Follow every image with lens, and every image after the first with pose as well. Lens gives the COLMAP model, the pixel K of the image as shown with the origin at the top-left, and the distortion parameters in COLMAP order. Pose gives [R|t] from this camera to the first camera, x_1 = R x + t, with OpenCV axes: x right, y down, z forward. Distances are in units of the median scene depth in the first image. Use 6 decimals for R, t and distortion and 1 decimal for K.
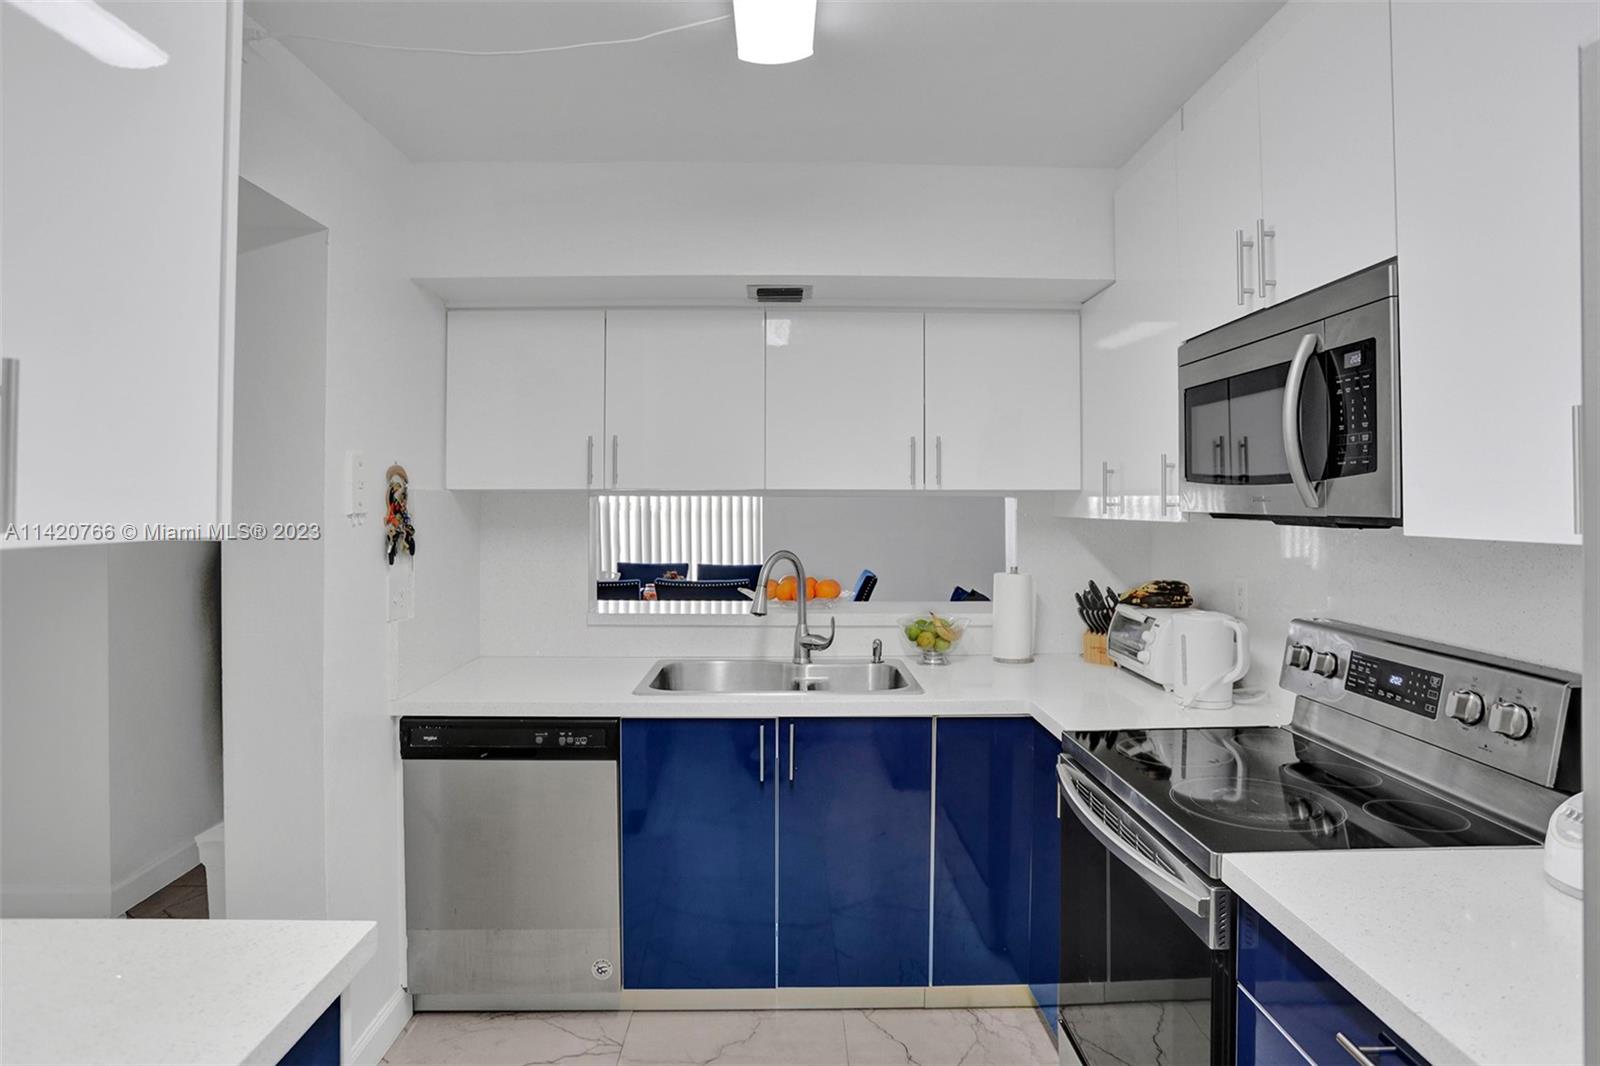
lens RADIAL K [[877.5, 0, 793.7], [0, 877.5, 497.1], [0, 0, 1]] dist [-0.074805, 0.039832]
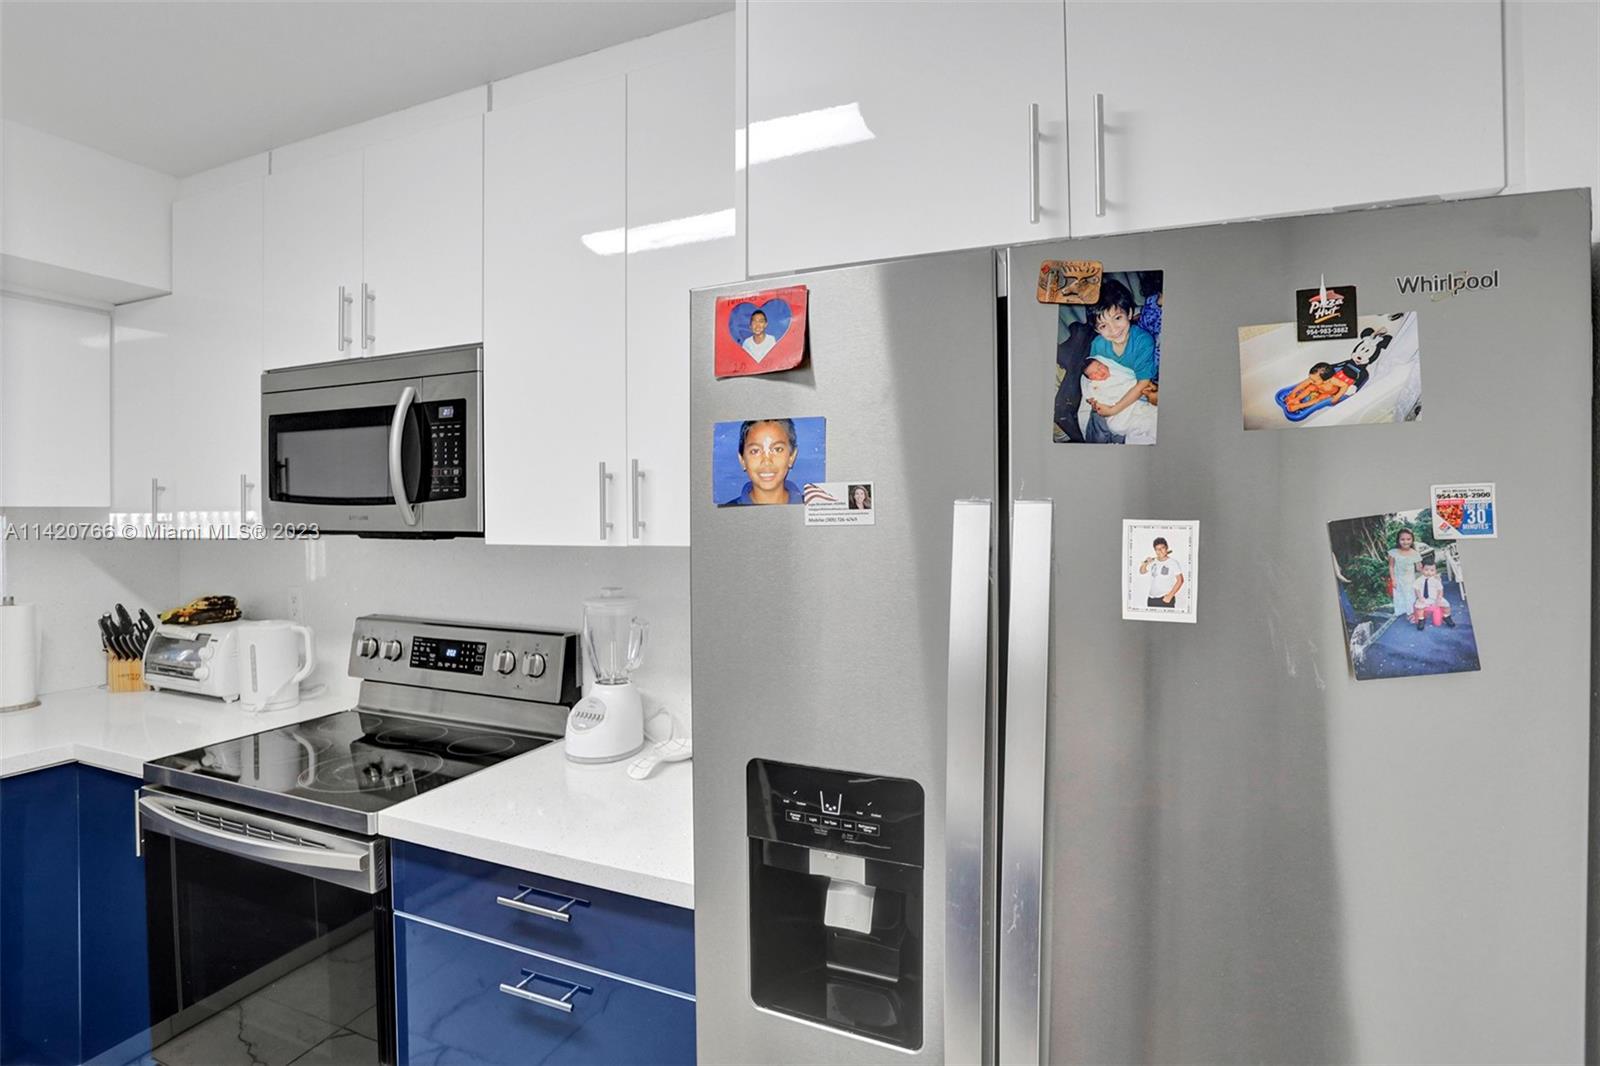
lens RADIAL K [[806.6, 0, 792.3], [0, 806.6, 510.6], [0, 0, 1]] dist [-0.088333, 0.038399]
pose [[0.398914, -0.000147, 0.916989, -0.206353], [-0.000762, 1.000000, 0.000492, -0.007966], [-0.916988, -0.000895, 0.398913, 0.016158]]
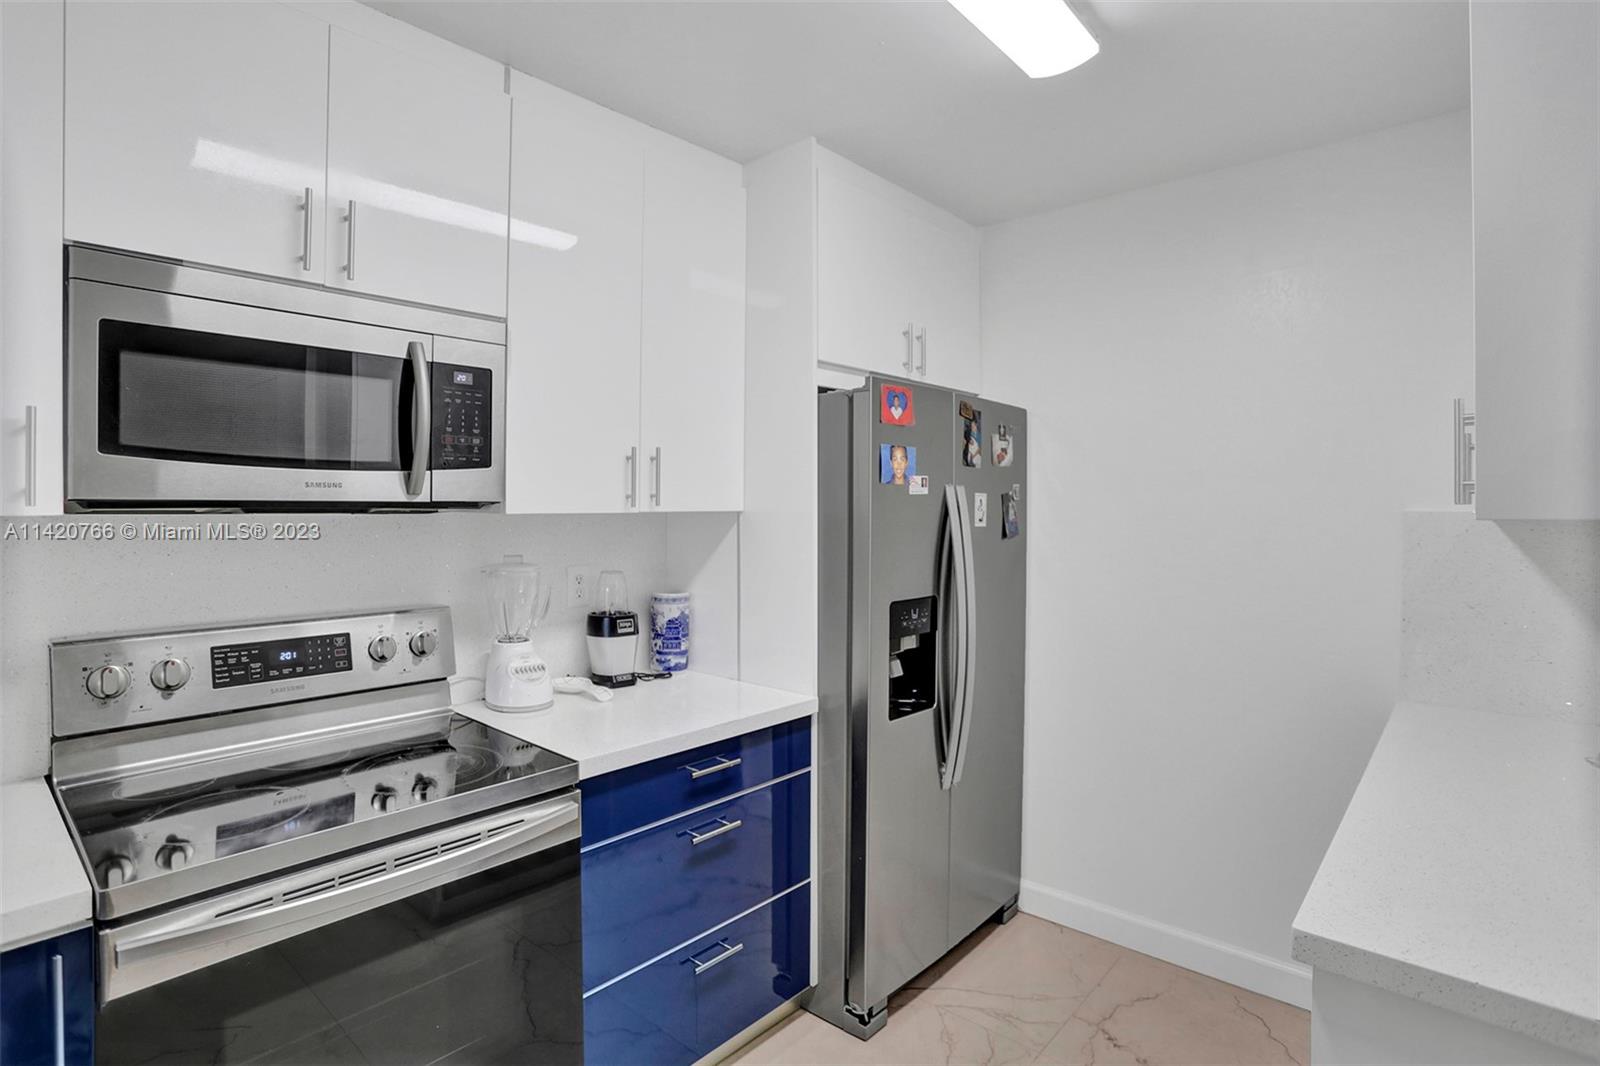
lens RADIAL K [[806.6, 0, 792.3], [0, 806.6, 510.6], [0, 0, 1]] dist [-0.088333, 0.038399]
pose [[-0.737841, -0.007848, 0.674929, -0.407030], [-0.006074, 0.999969, 0.004987, 0.022054], [-0.674947, -0.000420, -0.737866, 1.237964]]
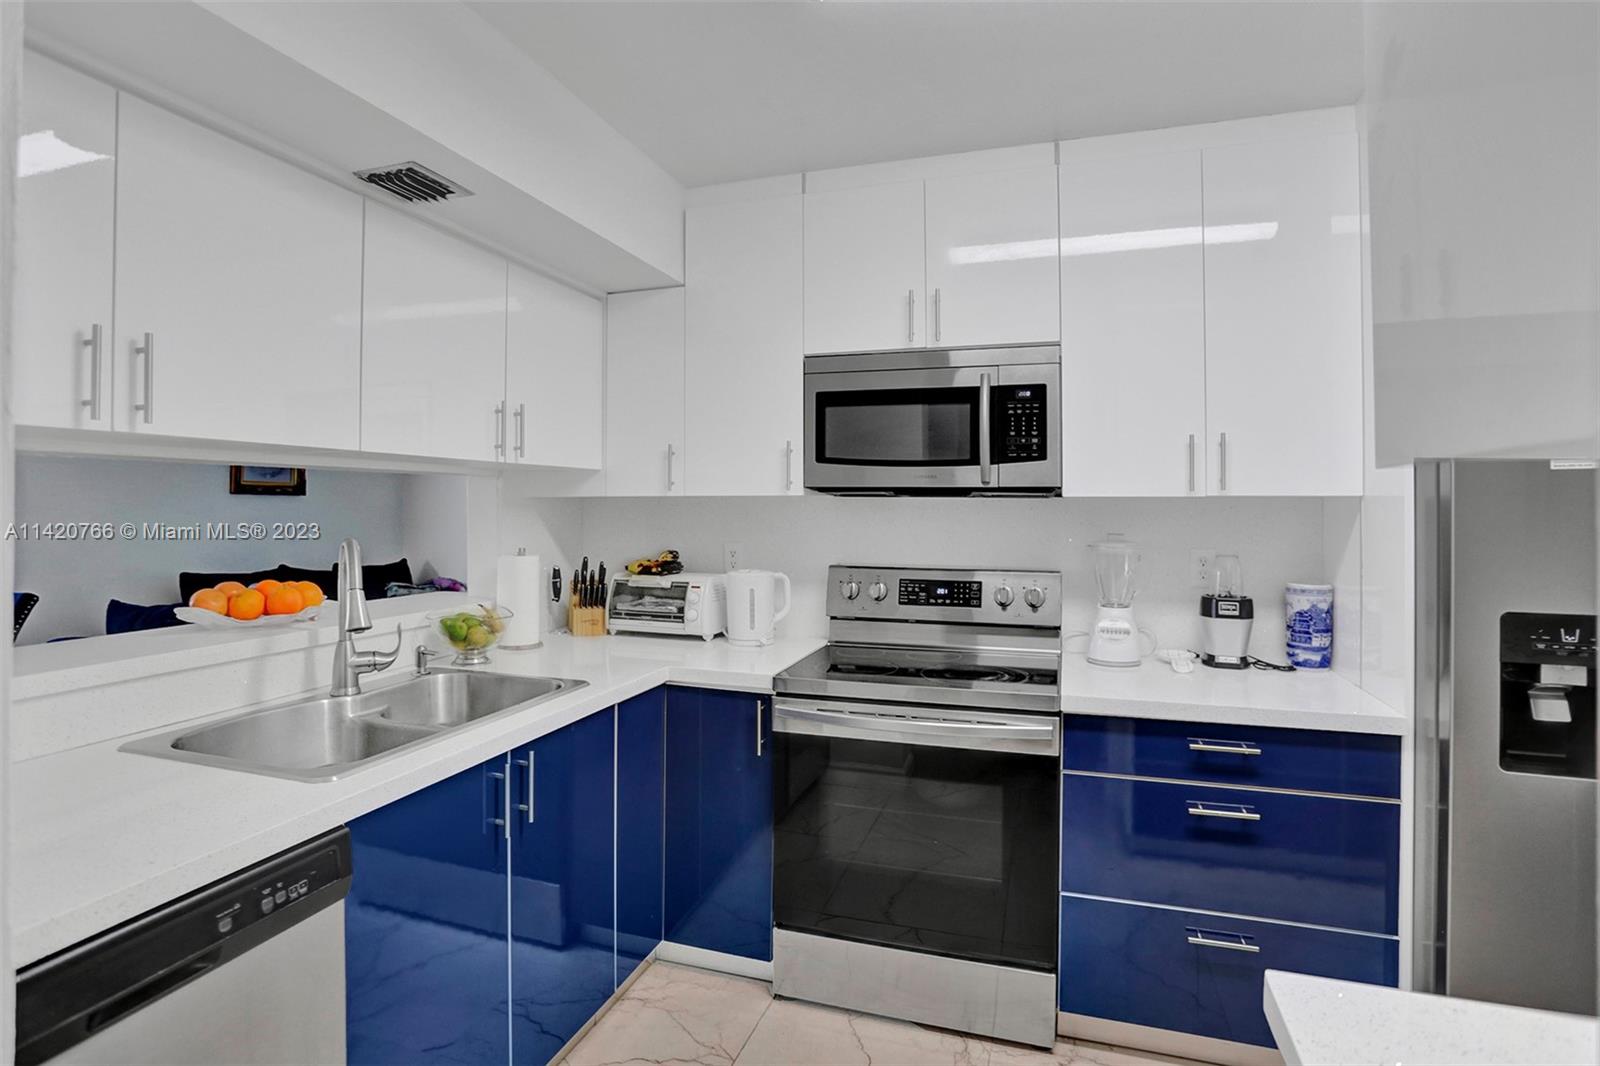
lens RADIAL K [[805.6, 0, 792.5], [0, 805.6, 499.8], [0, 0, 1]] dist [-0.063083, 0.023205]
pose [[0.334583, 0.007913, 0.942333, -0.796404], [-0.008307, 0.999951, -0.005448, 0.048965], [-0.942330, -0.006005, 0.334633, 0.722342]]
